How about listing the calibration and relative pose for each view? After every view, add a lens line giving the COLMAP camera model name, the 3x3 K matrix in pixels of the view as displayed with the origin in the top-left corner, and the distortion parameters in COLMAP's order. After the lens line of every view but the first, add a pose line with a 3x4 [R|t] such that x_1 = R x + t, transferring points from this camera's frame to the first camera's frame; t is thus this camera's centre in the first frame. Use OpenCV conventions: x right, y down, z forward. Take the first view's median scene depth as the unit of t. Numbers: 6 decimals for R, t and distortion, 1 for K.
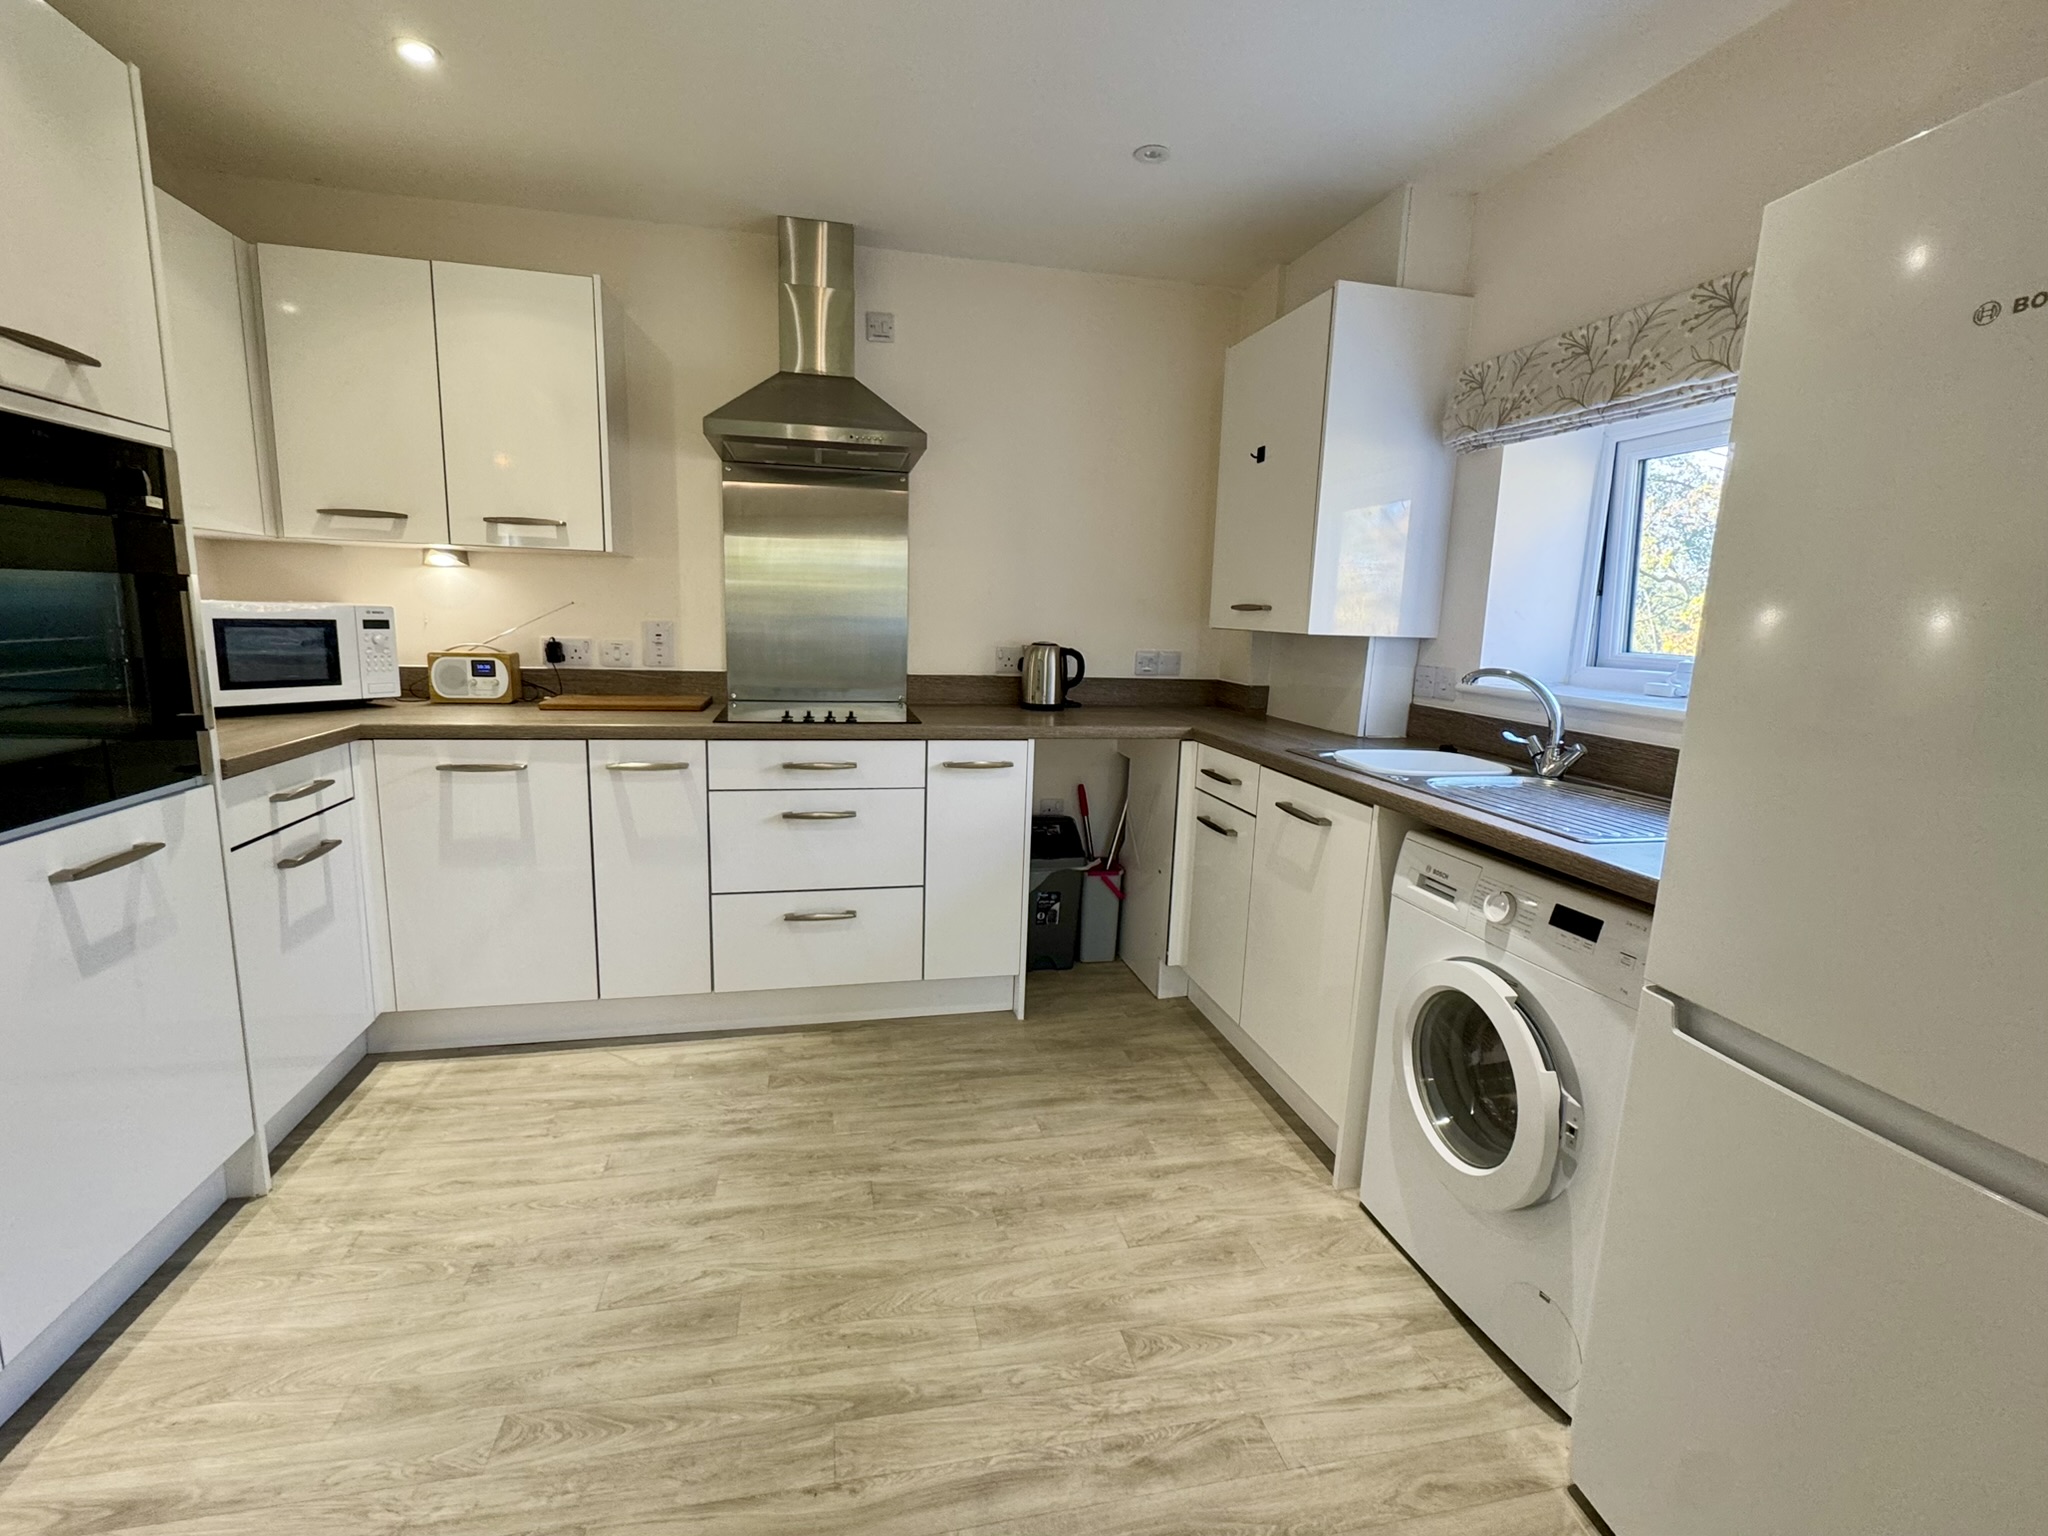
lens RADIAL K [[864.0, 0, 1008.5], [0, 864.0, 775.0], [0, 0, 1]] dist [-0.001548, 0.000110]
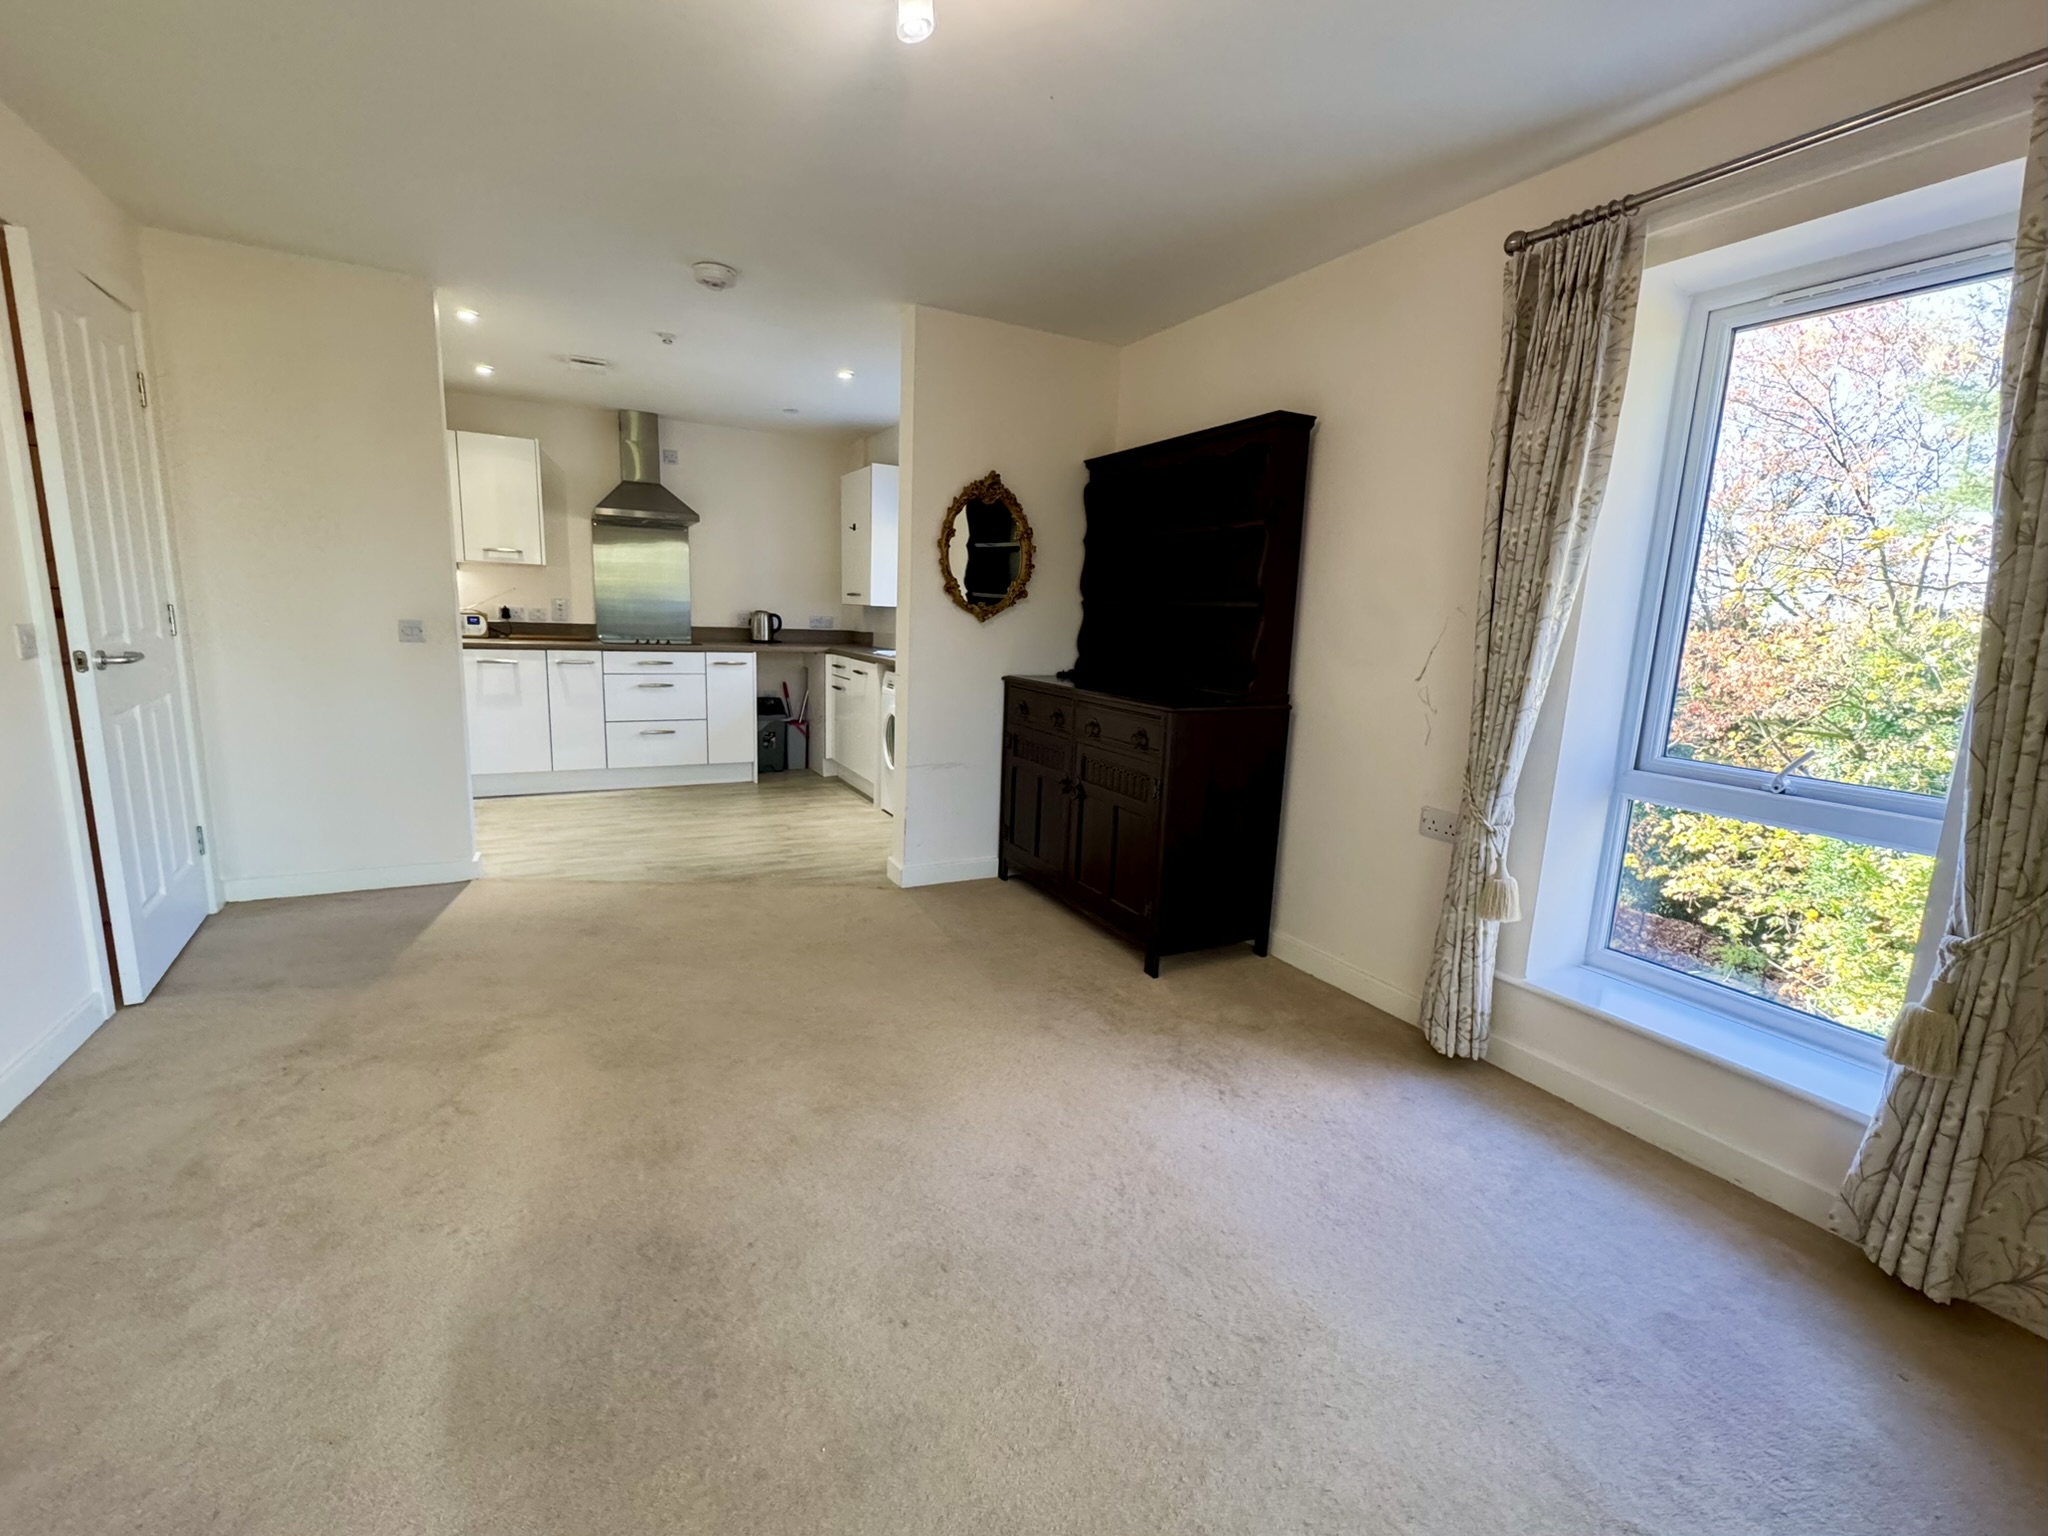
lens RADIAL K [[864.0, 0, 1008.5], [0, 864.0, 775.0], [0, 0, 1]] dist [-0.001548, 0.000110]
pose [[0.962289, -0.045331, 0.268224, 0.042119], [0.043929, 0.998972, 0.011229, 0.261897], [-0.268457, 0.000978, 0.963291, -1.244403]]
